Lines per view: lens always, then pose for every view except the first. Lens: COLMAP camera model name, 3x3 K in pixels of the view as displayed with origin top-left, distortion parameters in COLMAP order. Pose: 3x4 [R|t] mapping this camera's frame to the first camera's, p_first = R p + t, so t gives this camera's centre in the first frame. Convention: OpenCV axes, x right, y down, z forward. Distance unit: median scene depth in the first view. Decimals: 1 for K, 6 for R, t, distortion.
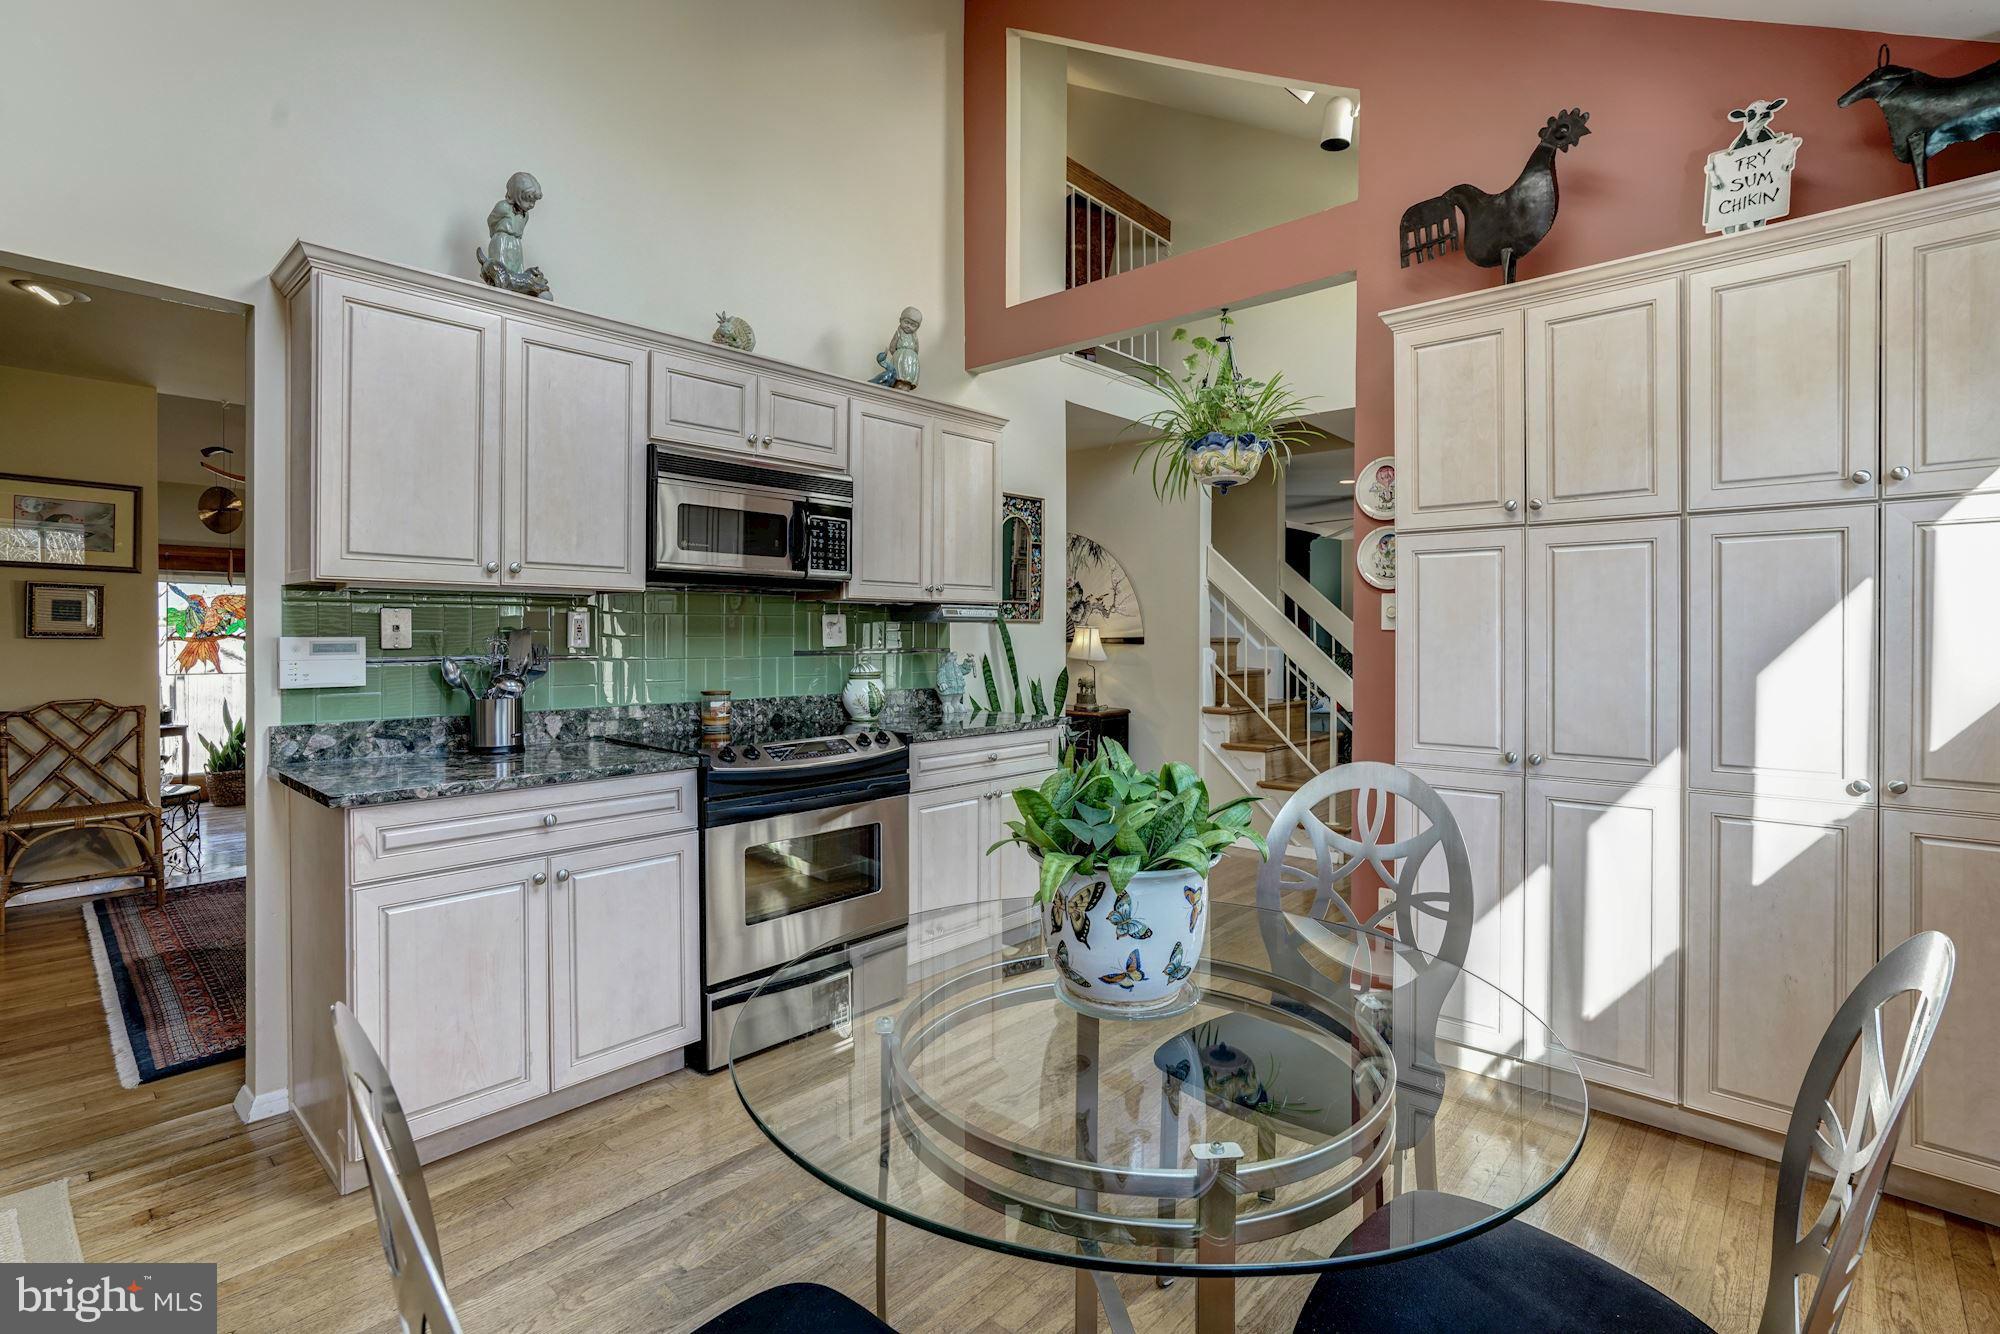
lens RADIAL K [[914.7, 0, 1010.2], [0, 914.7, 633.8], [0, 0, 1]] dist [-0.009072, -0.000053]
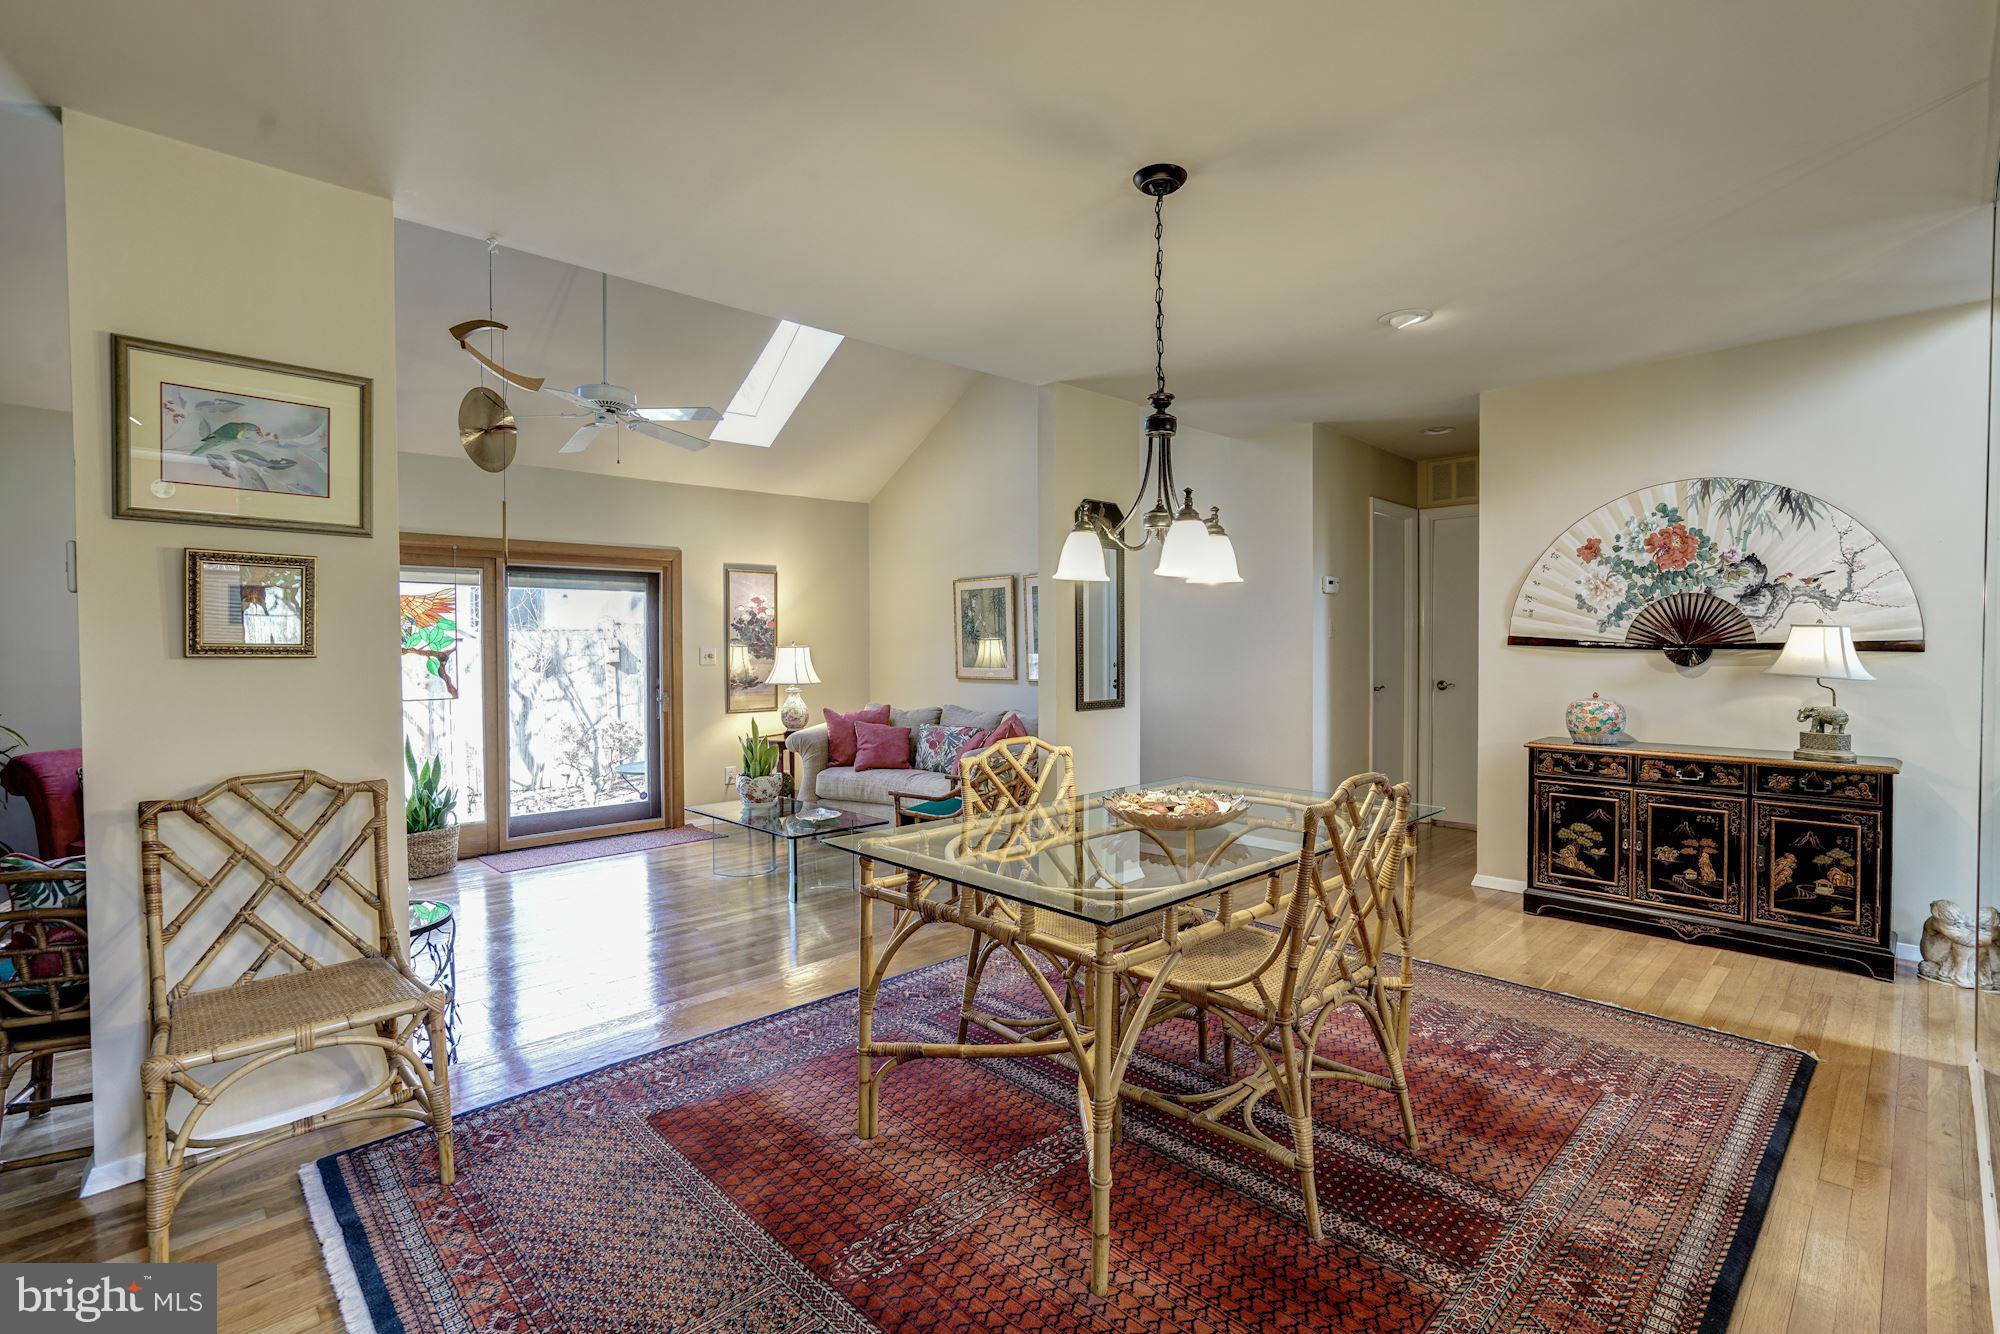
lens RADIAL K [[922.0, 0, 980.3], [0, 922.0, 658.4], [0, 0, 1]] dist [-0.058907, 0.026058]
pose [[0.996668, -0.006671, -0.081295, -1.237007], [0.008127, 0.999812, 0.017589, -0.001362], [0.081163, -0.018191, 0.996535, 1.098318]]
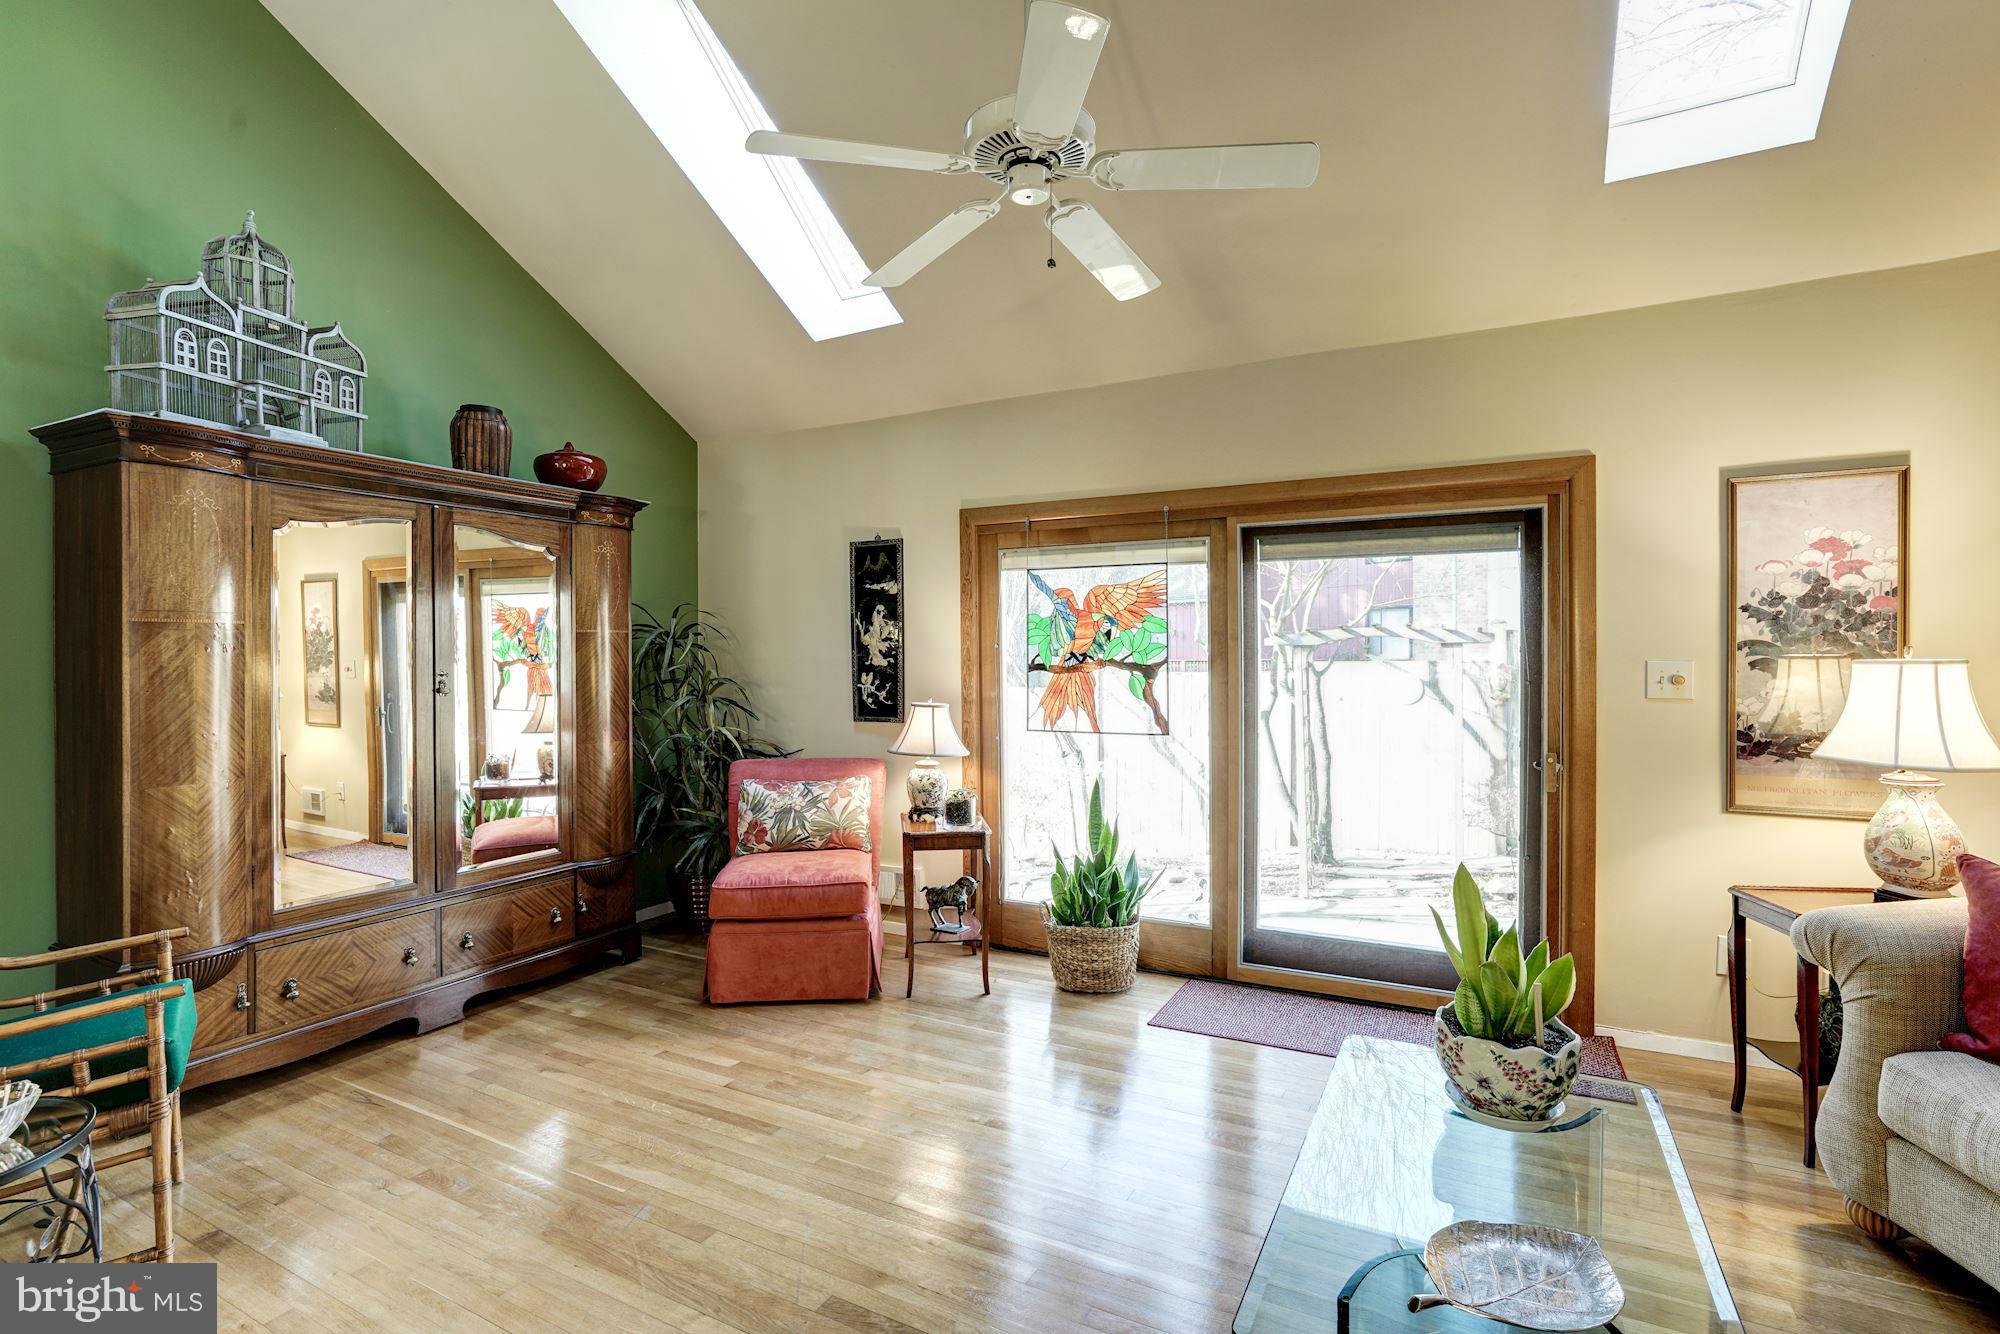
lens RADIAL K [[922.0, 0, 980.3], [0, 922.0, 658.4], [0, 0, 1]] dist [-0.058907, 0.026058]
pose [[0.230923, -0.001919, -0.972970, -1.336038], [0.005838, 0.999983, -0.000587, 0.000035], [0.972955, -0.005545, 0.230930, 3.044888]]
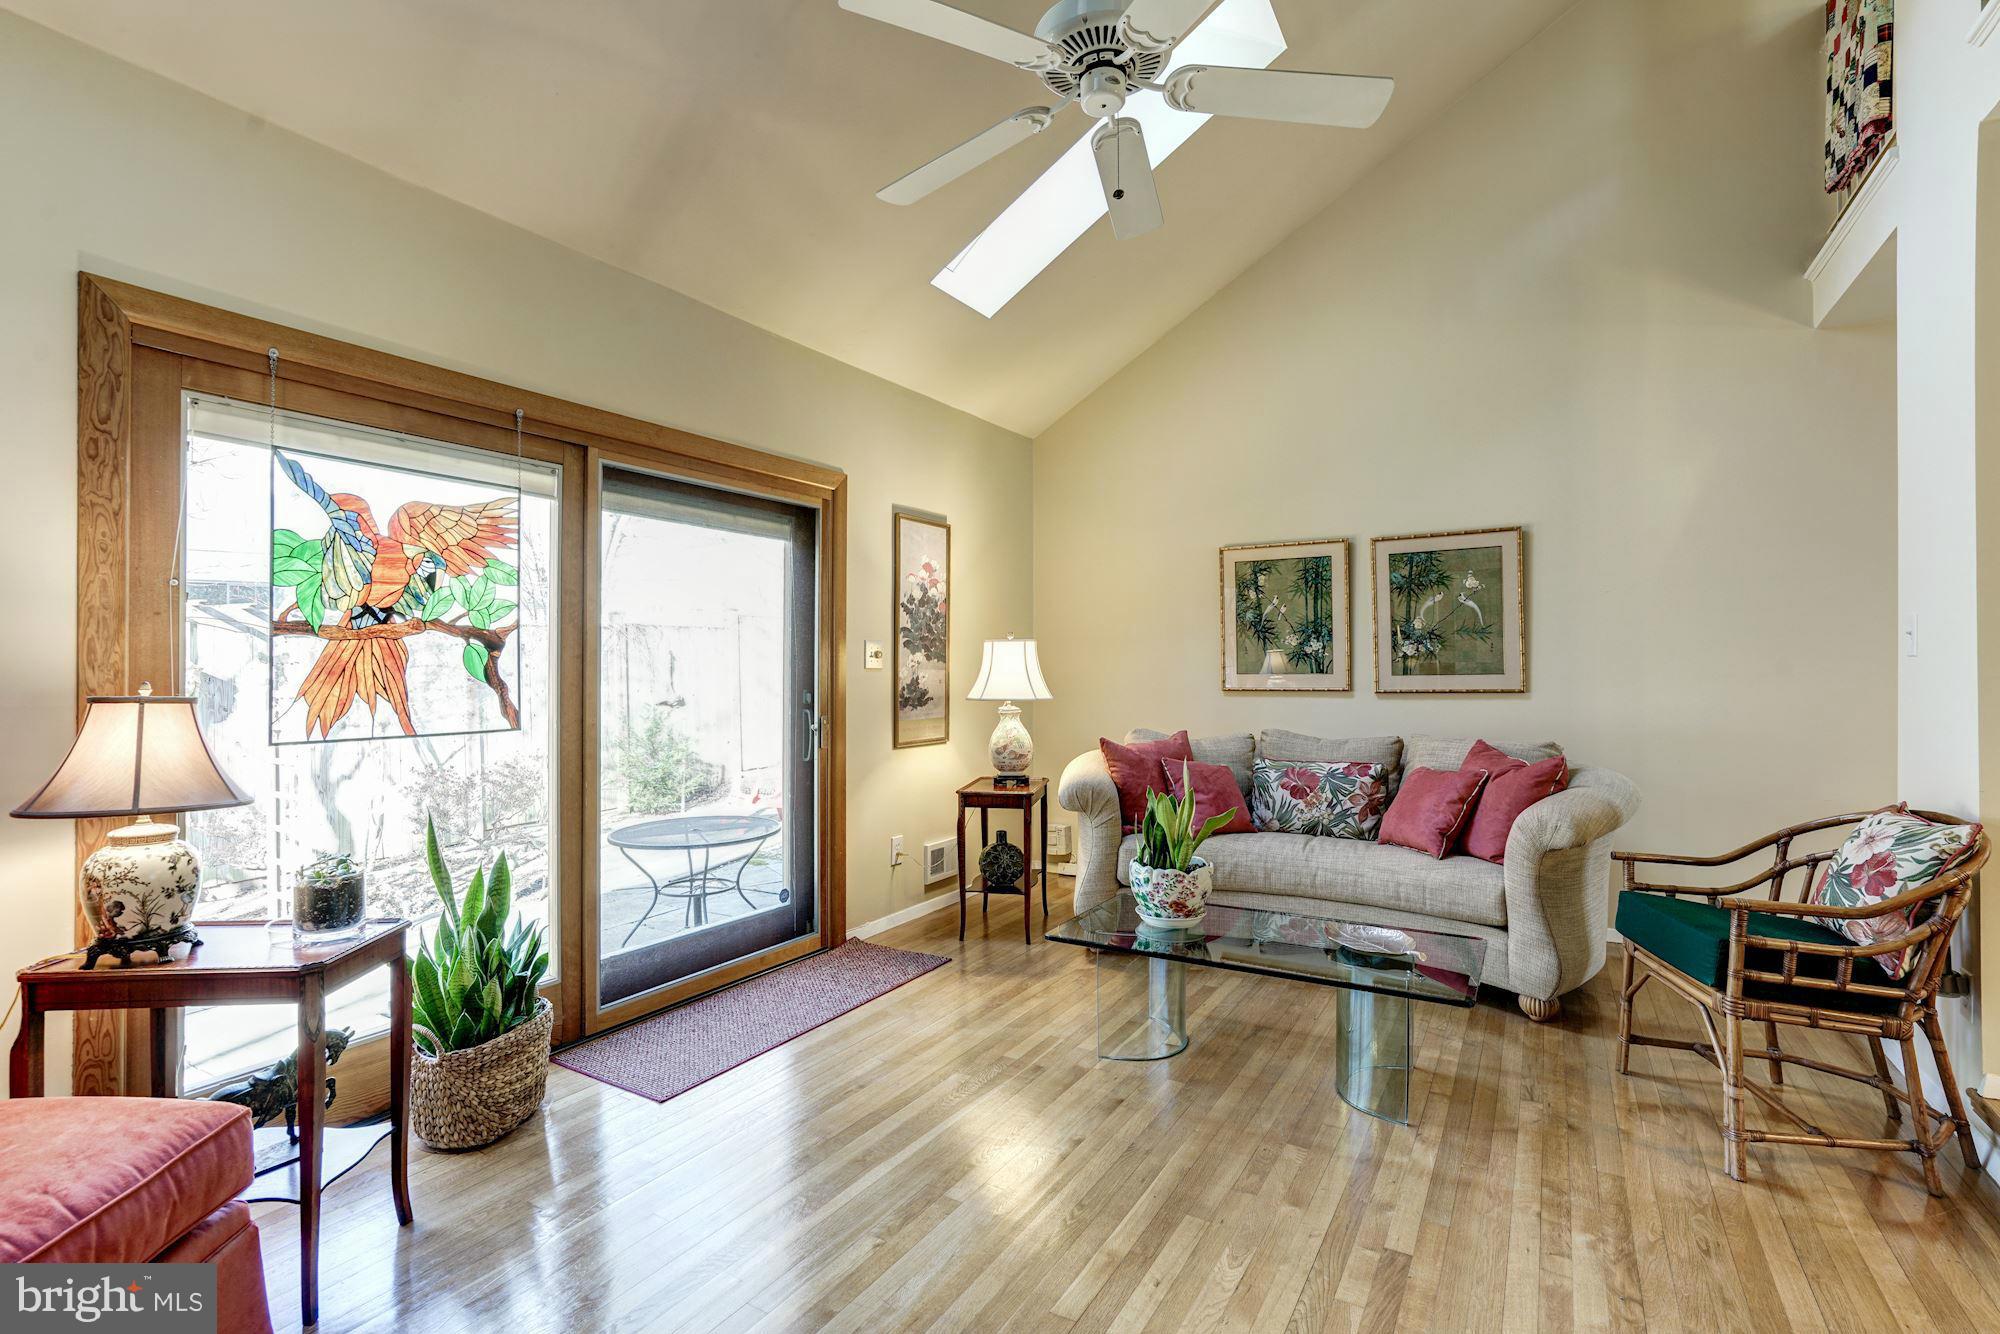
lens RADIAL K [[922.0, 0, 980.3], [0, 922.0, 658.4], [0, 0, 1]] dist [-0.058907, 0.026058]
pose [[0.986184, -0.003815, 0.165609, -2.705700], [0.005157, 0.999957, -0.007673, 0.071347], [-0.165573, 0.008421, 0.986162, 2.402660]]
